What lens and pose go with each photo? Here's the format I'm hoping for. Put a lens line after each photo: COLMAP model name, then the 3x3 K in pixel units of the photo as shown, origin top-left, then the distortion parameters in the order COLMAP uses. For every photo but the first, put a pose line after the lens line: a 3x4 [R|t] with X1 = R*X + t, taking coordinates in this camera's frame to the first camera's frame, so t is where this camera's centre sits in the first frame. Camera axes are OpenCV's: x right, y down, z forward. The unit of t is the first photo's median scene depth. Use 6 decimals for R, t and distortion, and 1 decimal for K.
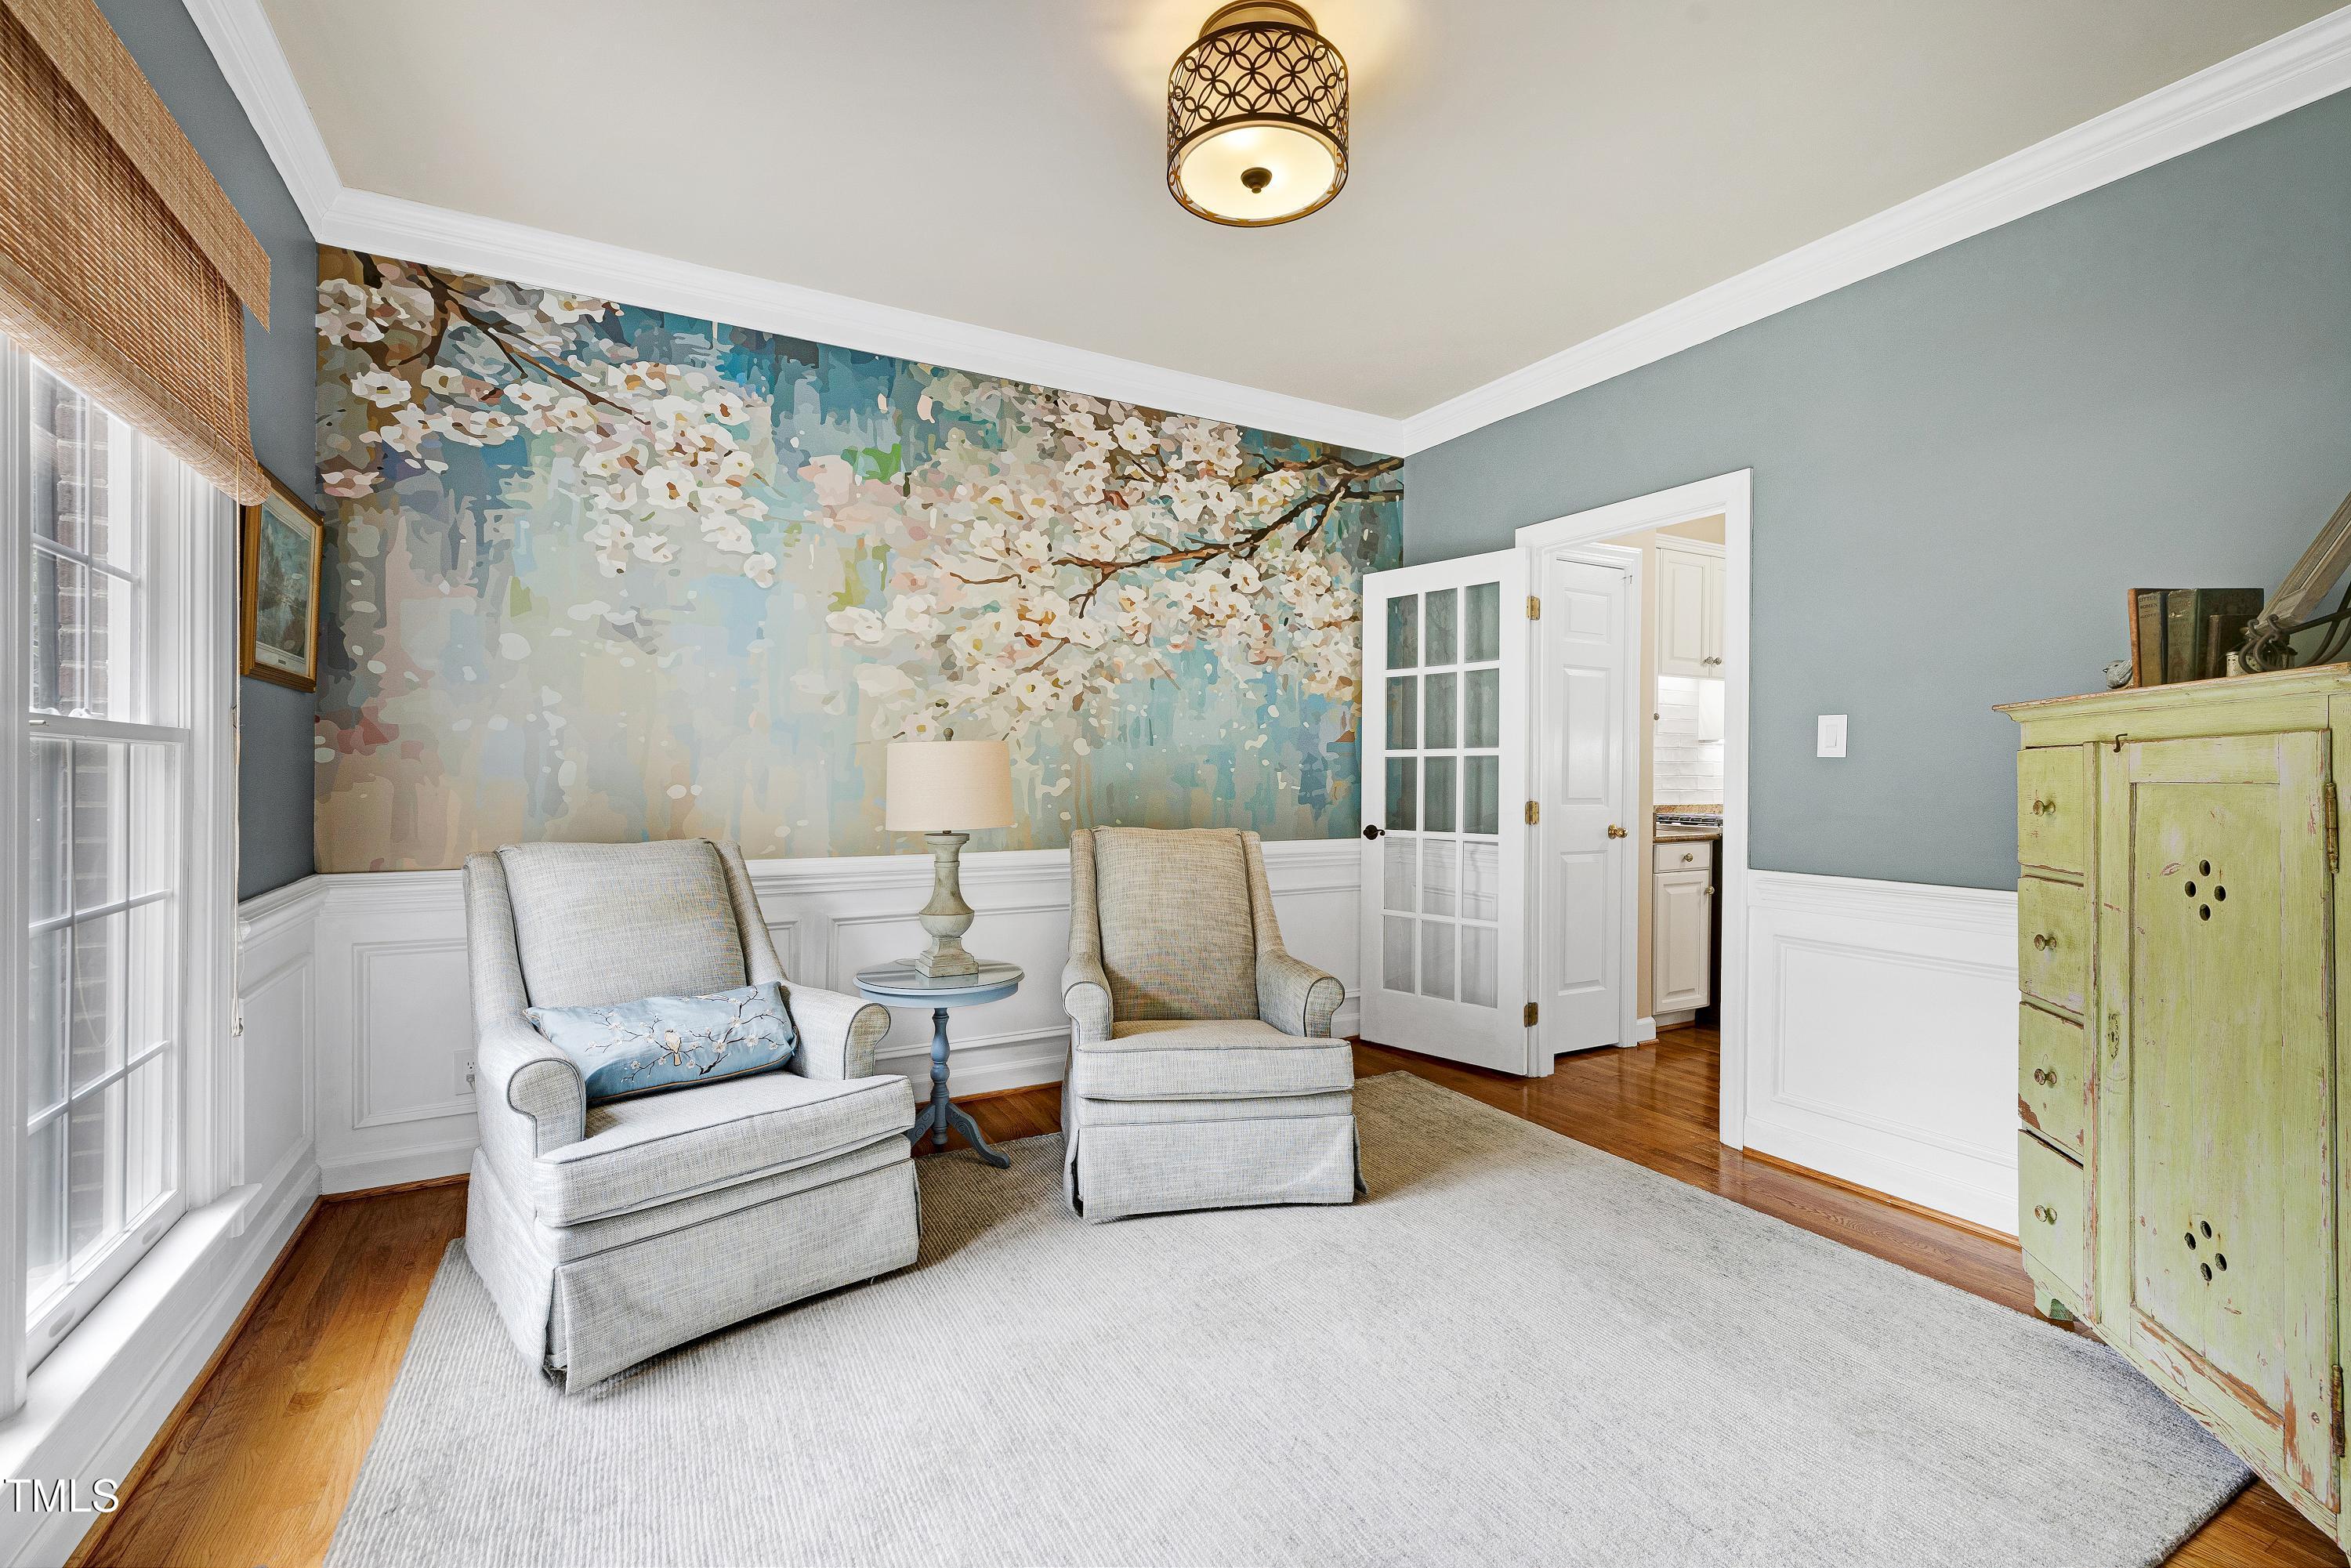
lens RADIAL K [[1018.9, 0, 1175.9], [0, 1018.9, 774.6], [0, 0, 1]] dist [0.000442, -0.000114]
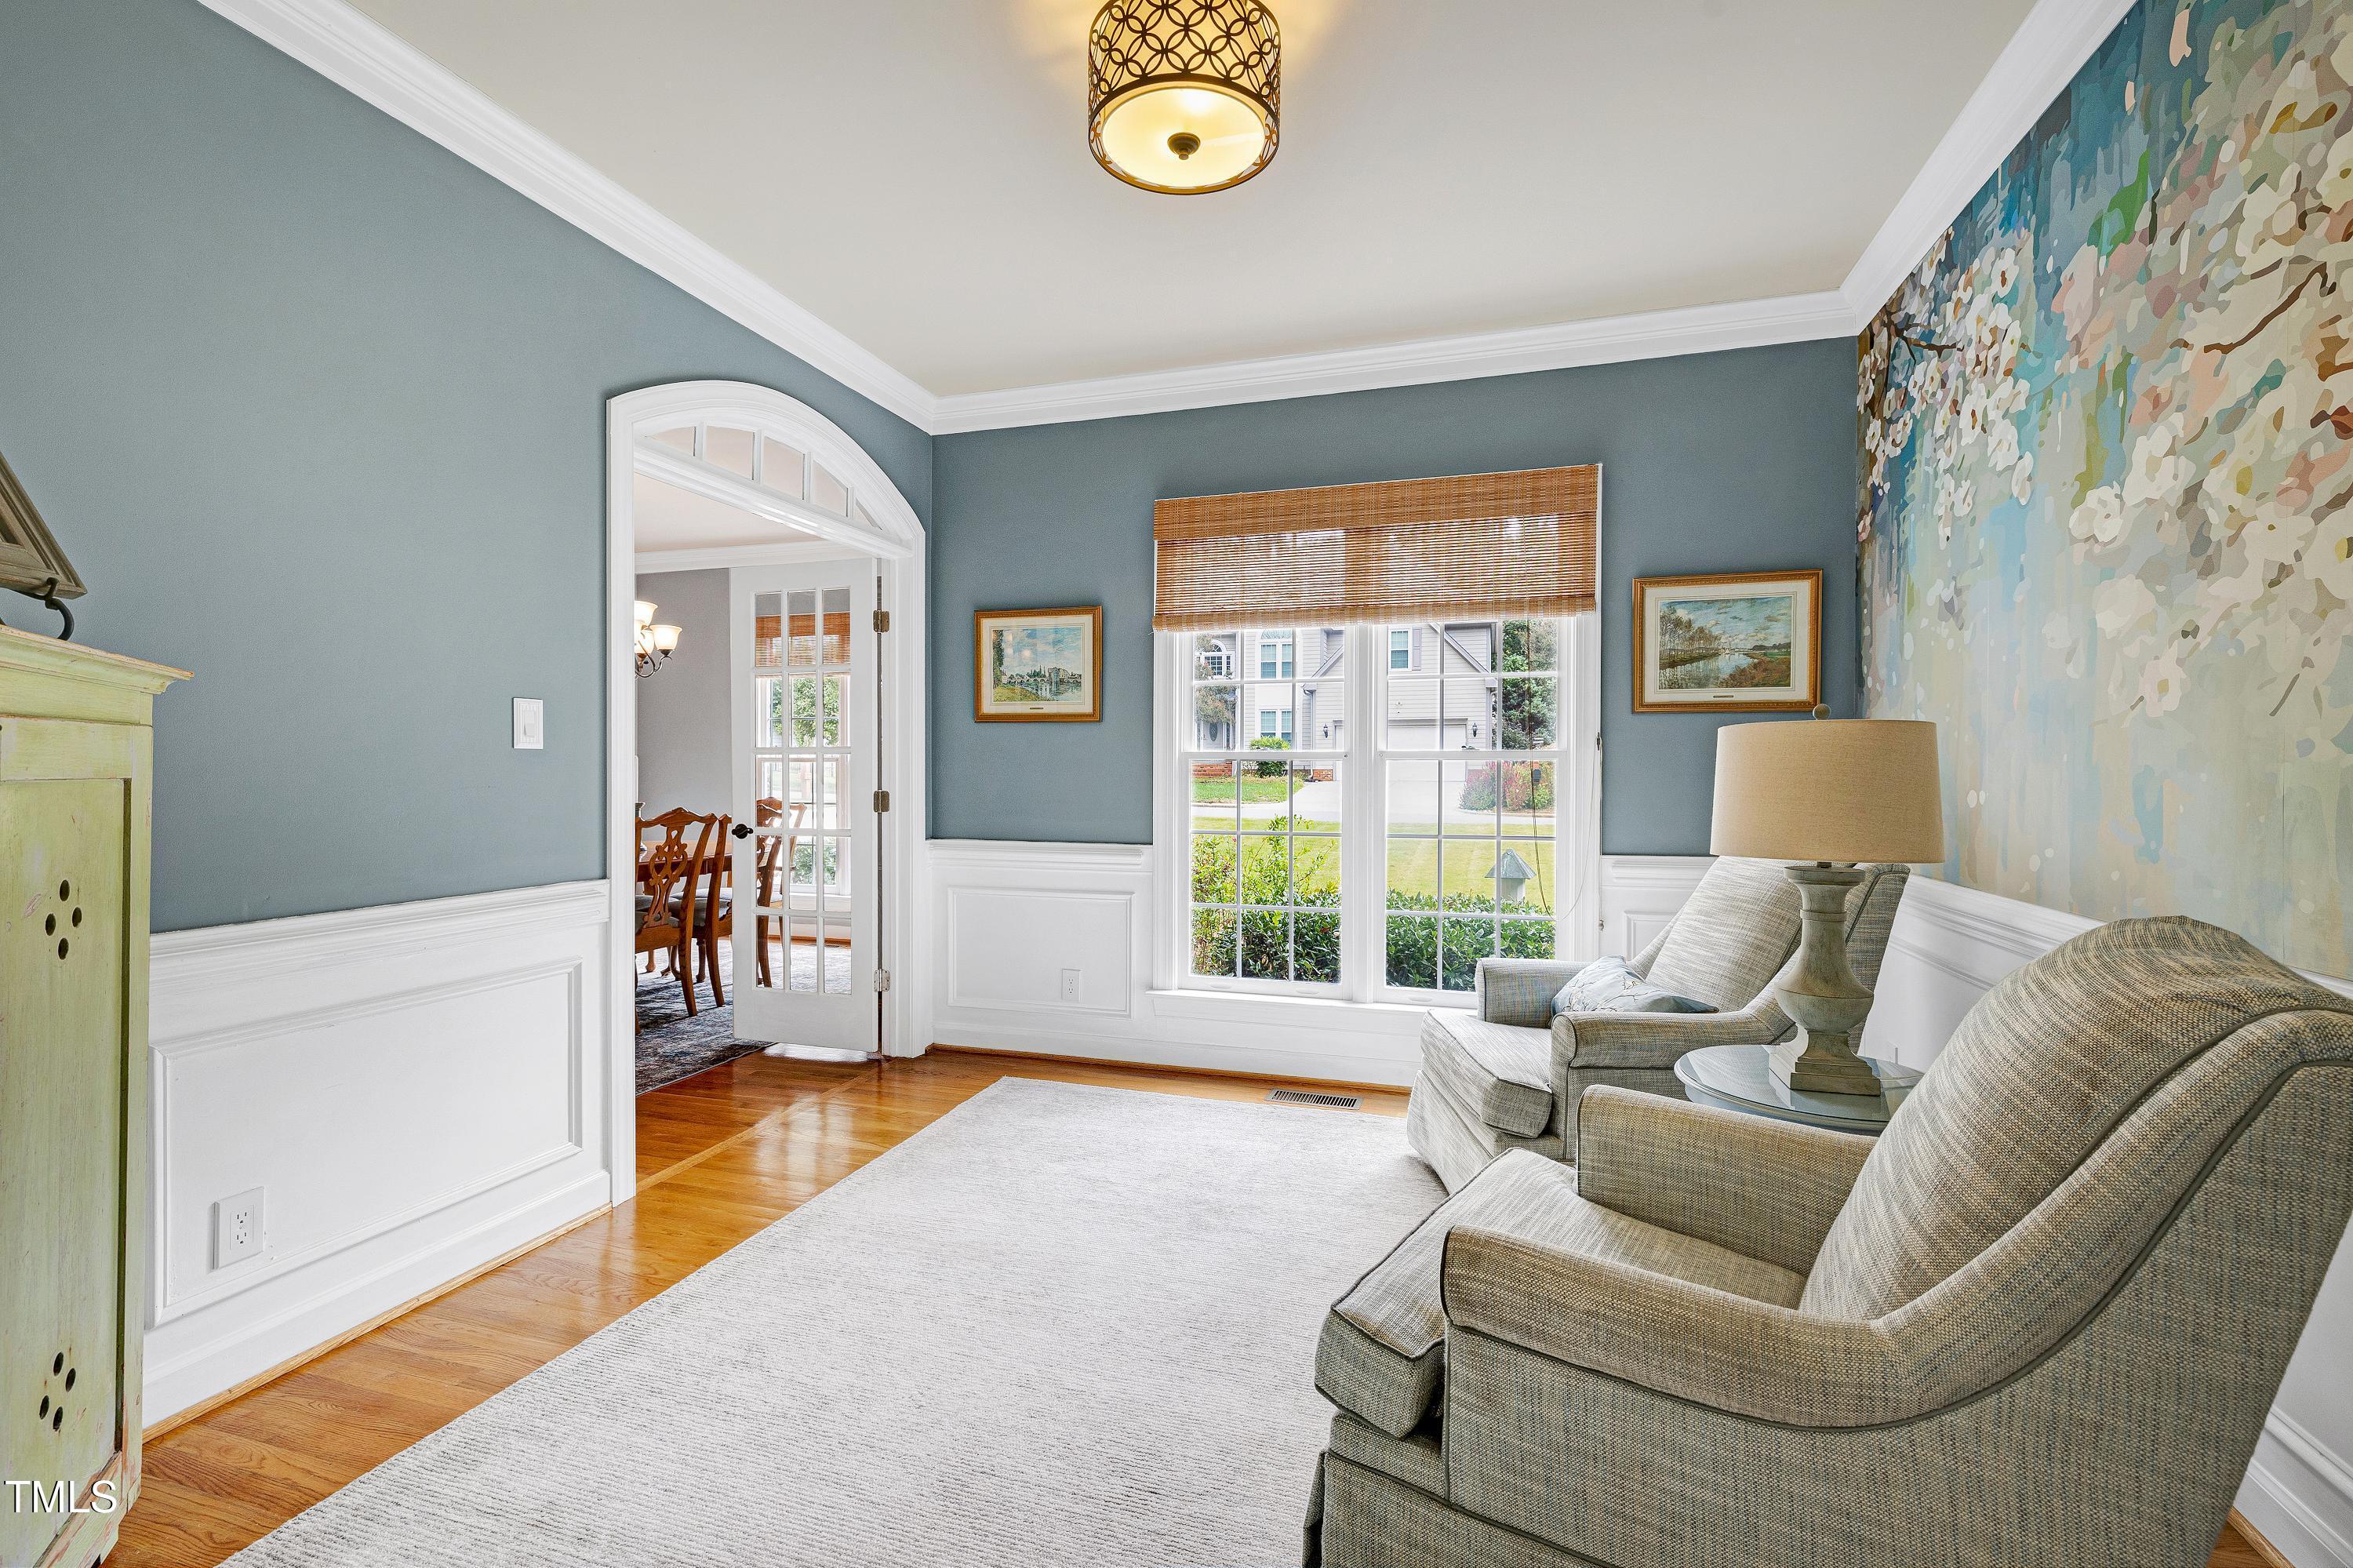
lens RADIAL K [[1019.9, 0, 1176.9], [0, 1019.9, 774.6], [0, 0, 1]] dist [0.000442, -0.000114]
pose [[-0.717883, -0.002345, -0.696160, 0.455218], [-0.003995, 0.999992, 0.000751, 0.000031], [0.696153, 0.003320, -0.717886, 1.032319]]
